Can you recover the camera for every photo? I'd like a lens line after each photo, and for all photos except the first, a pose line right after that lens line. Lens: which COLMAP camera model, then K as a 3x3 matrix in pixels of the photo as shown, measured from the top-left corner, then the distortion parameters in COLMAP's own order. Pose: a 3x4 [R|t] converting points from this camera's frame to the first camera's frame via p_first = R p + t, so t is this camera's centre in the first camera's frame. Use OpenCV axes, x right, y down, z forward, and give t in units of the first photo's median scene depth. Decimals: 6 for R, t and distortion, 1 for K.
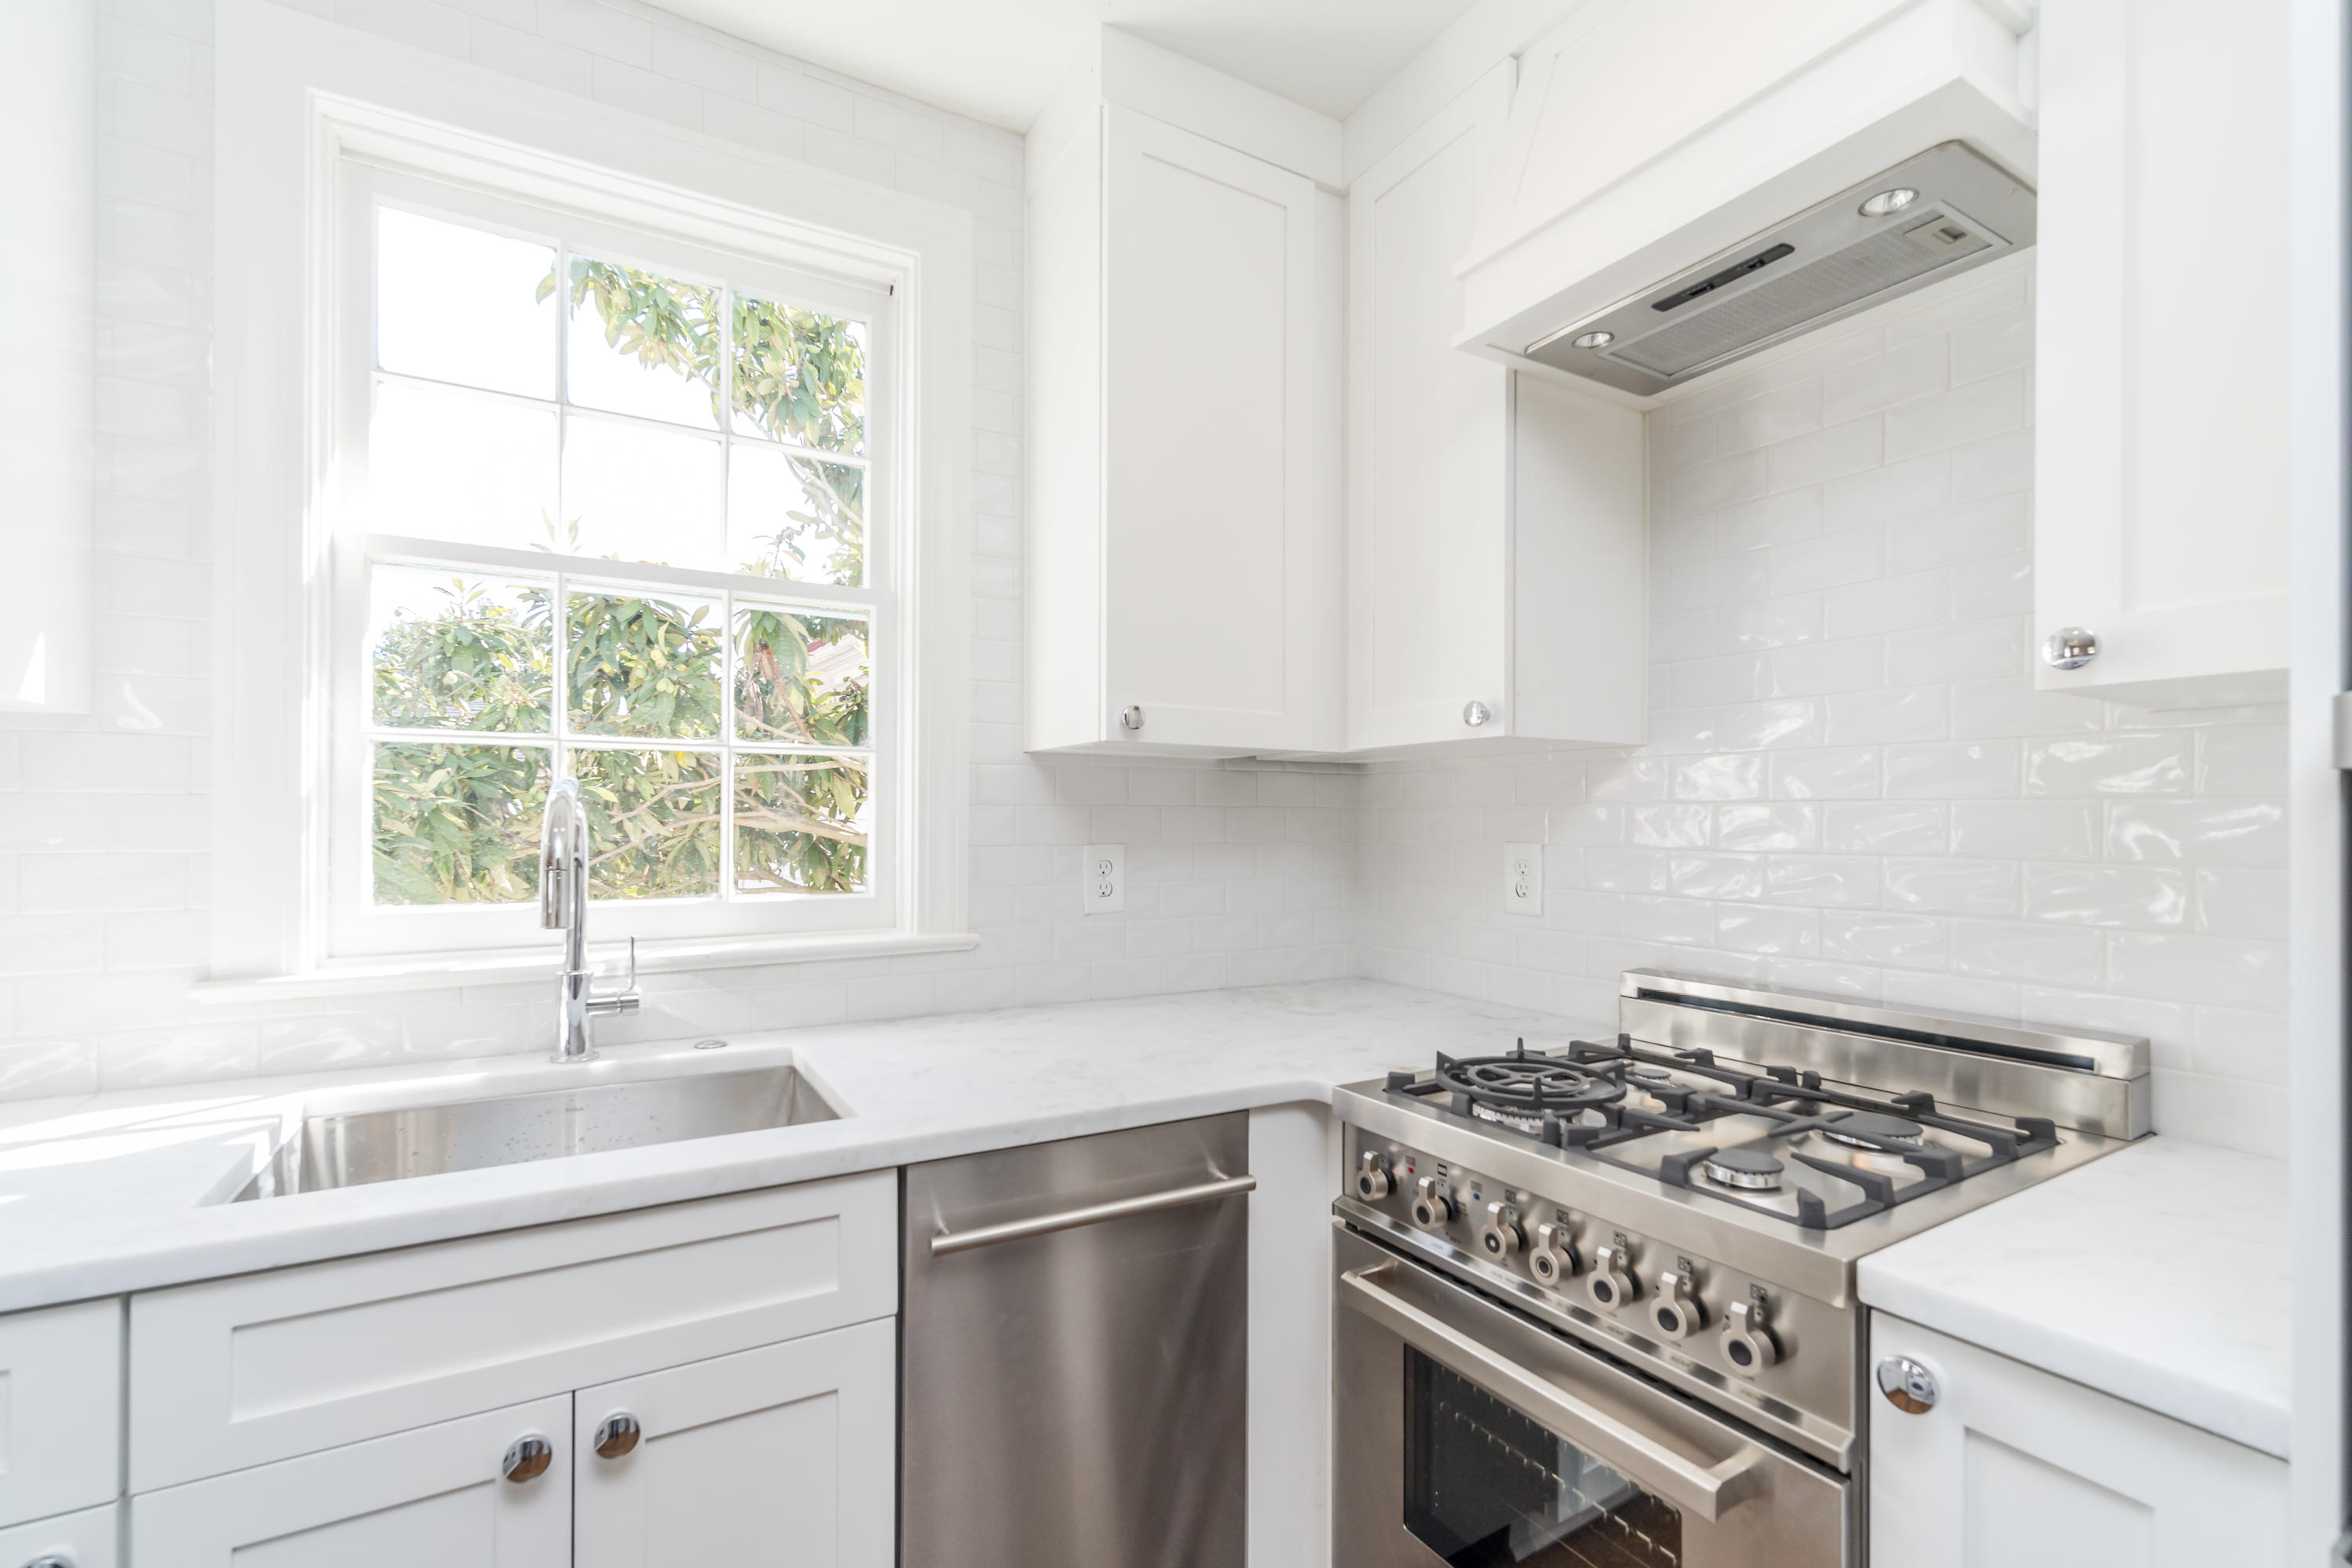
lens RADIAL K [[1032.4, 0, 1160.9], [0, 1032.4, 818.2], [0, 0, 1]] dist [0.002037, -0.000125]
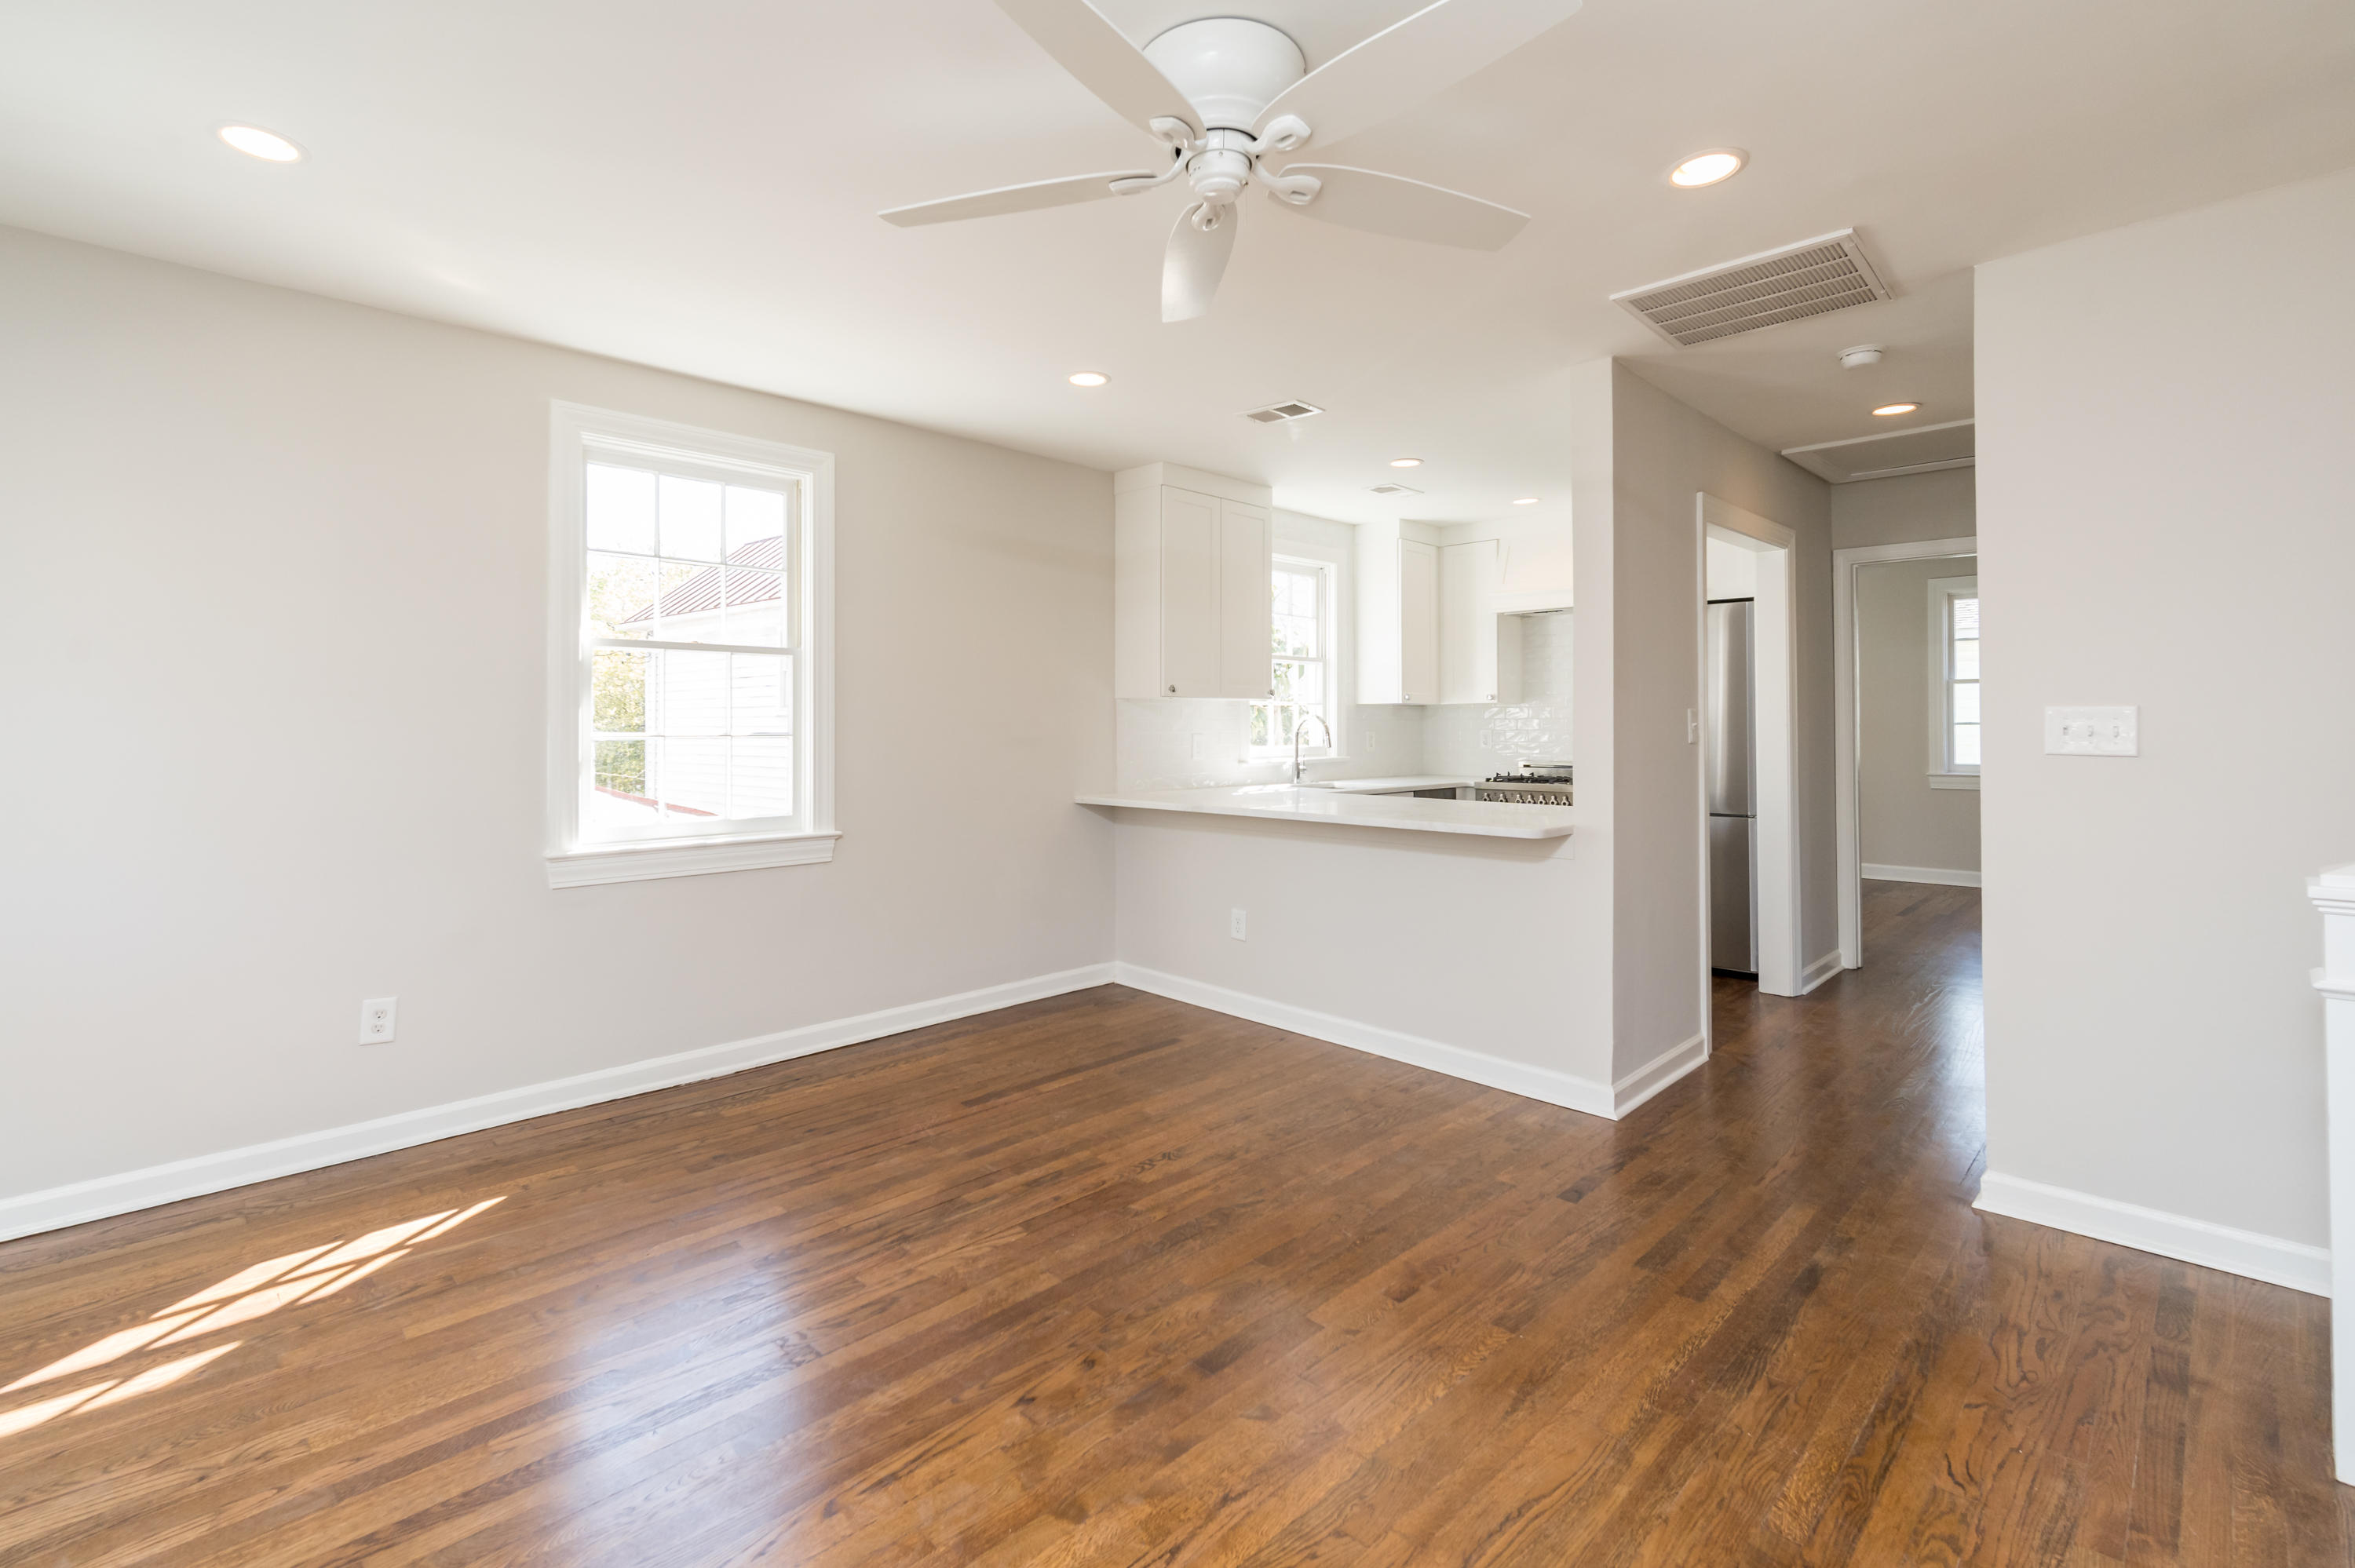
lens RADIAL K [[1060.1, 0, 1131.4], [0, 1060.1, 713.4], [0, 0, 1]] dist [0.002569, 0.000330]
pose [[0.969319, -0.003347, 0.245783, -2.068806], [0.005640, 0.999947, -0.008626, -0.009900], [-0.245741, 0.009748, 0.969286, -2.674840]]
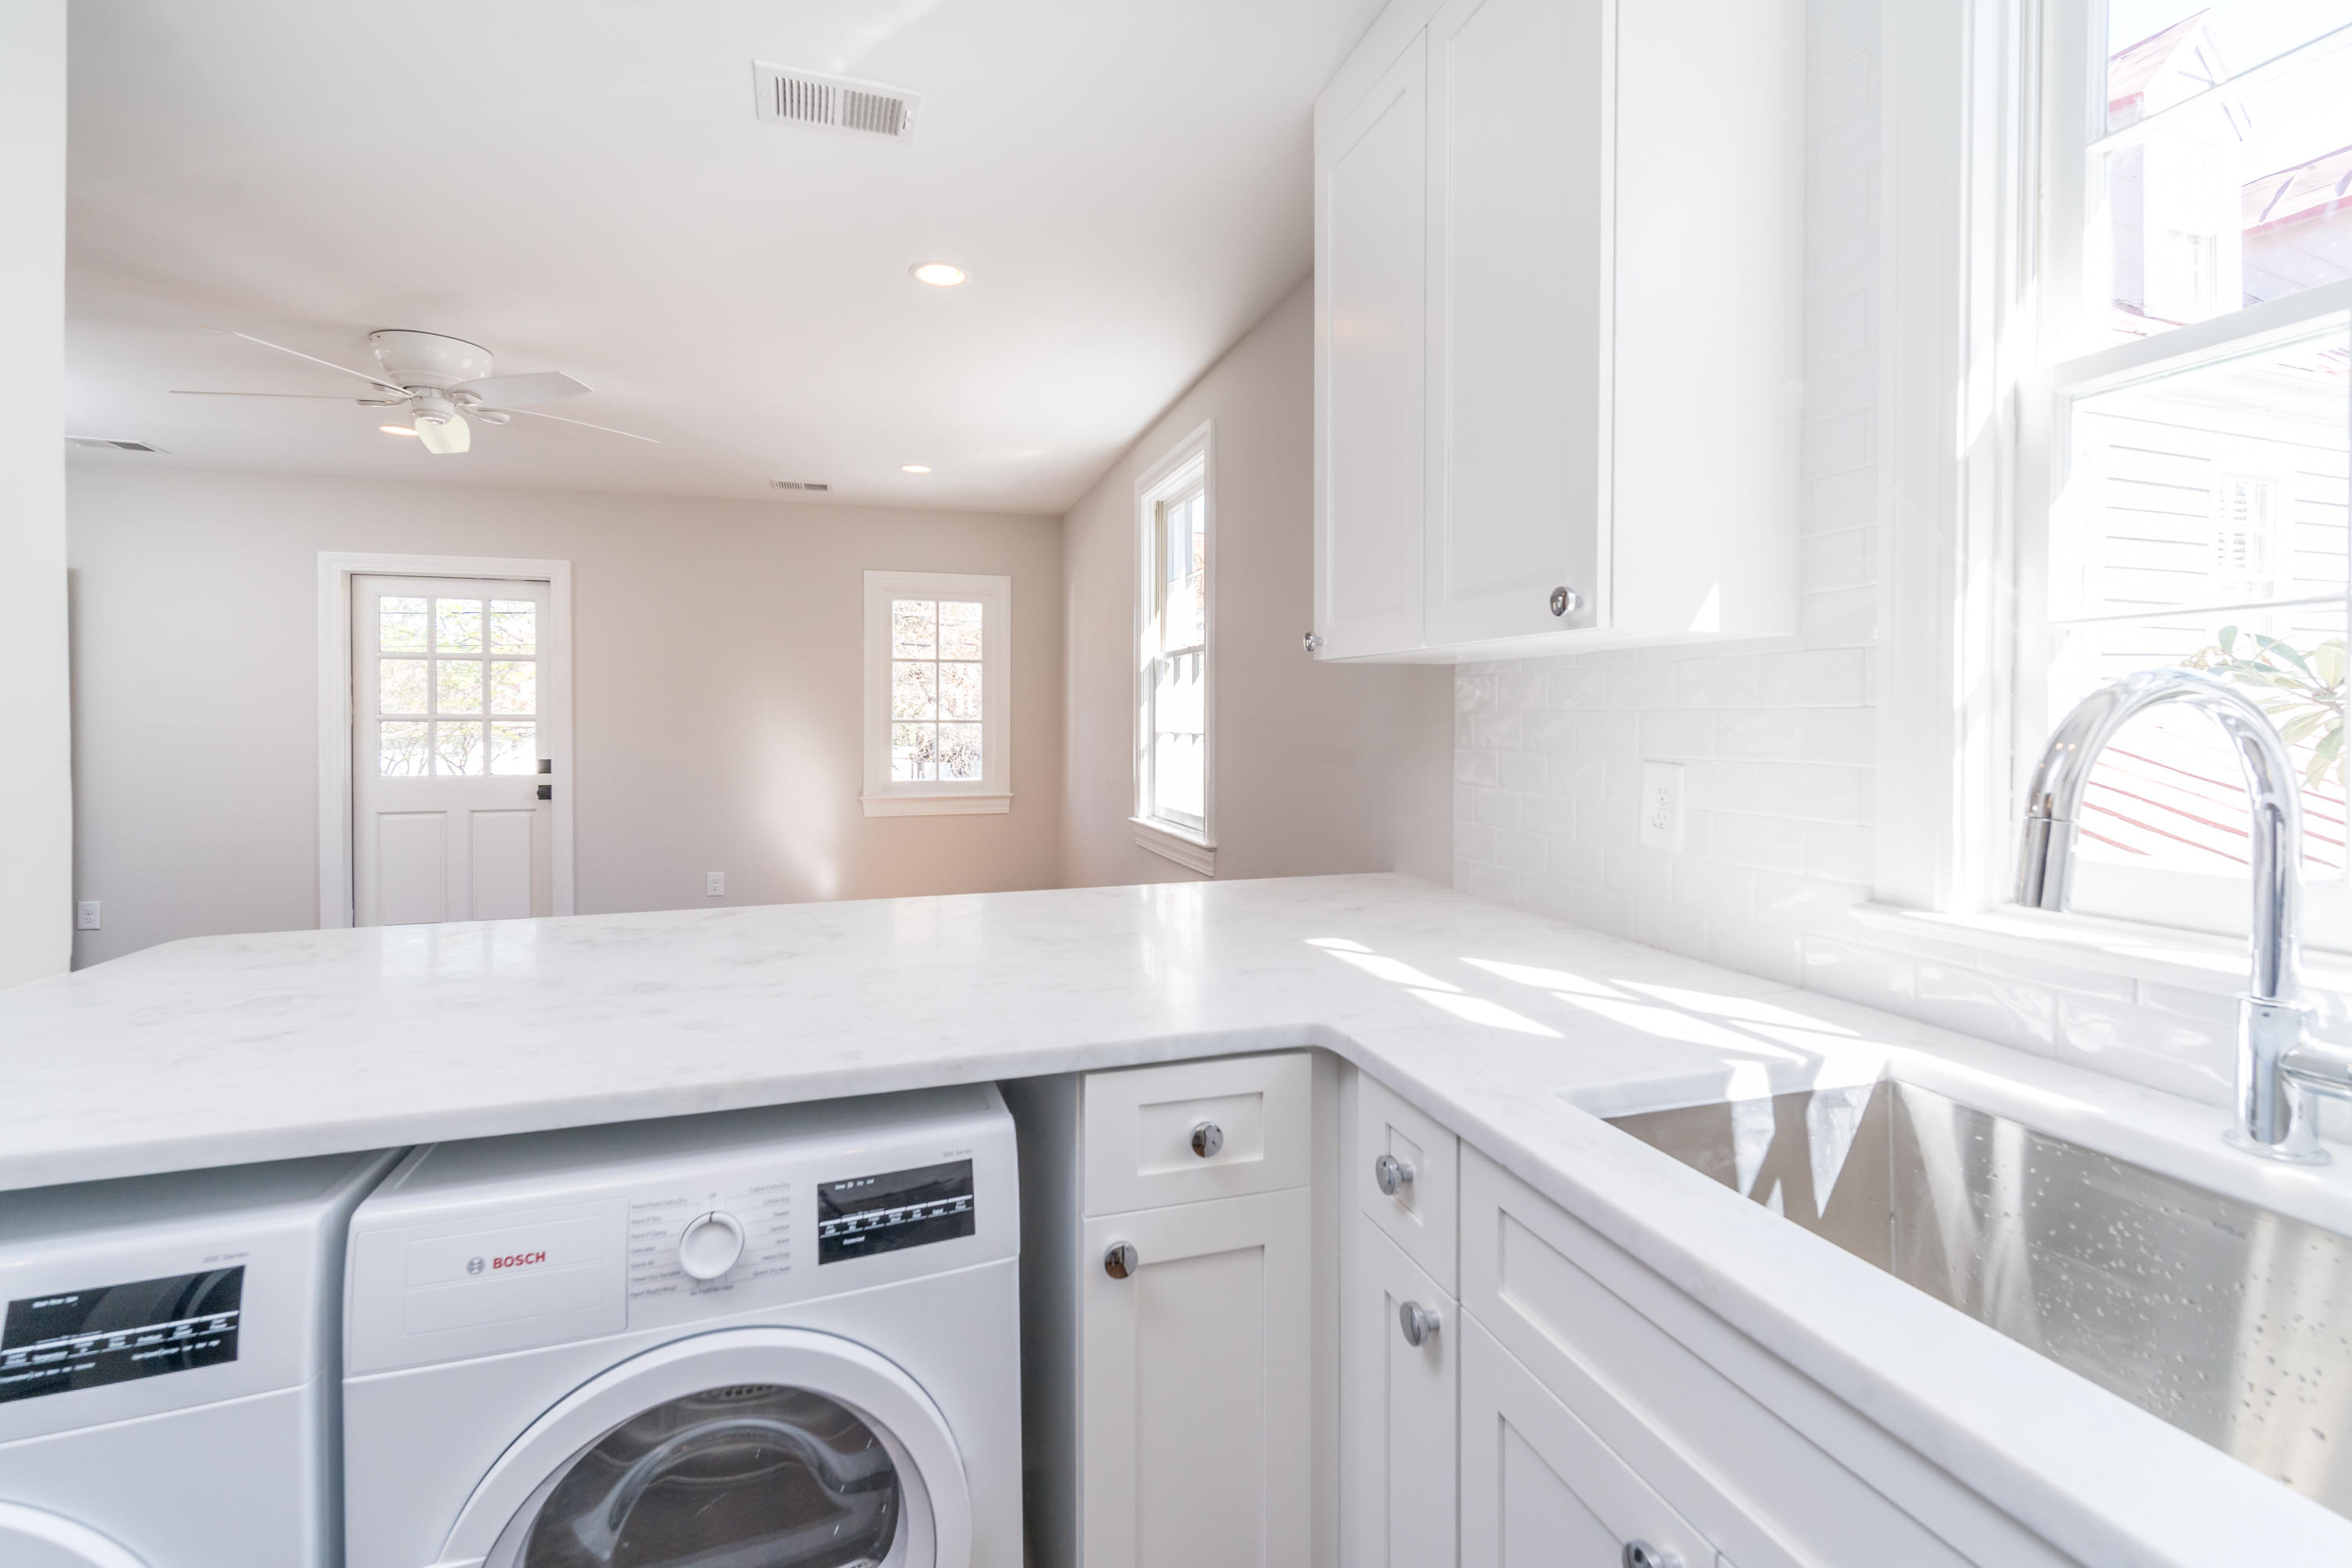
lens RADIAL K [[1040.3, 0, 1181.6], [0, 1040.3, 731.8], [0, 0, 1]] dist [0.001140, 0.001115]
pose [[-0.210224, 0.007605, -0.977624, 0.125805], [0.001692, 0.999971, 0.007415, -0.006532], [0.977652, -0.000096, -0.210230, 0.497110]]
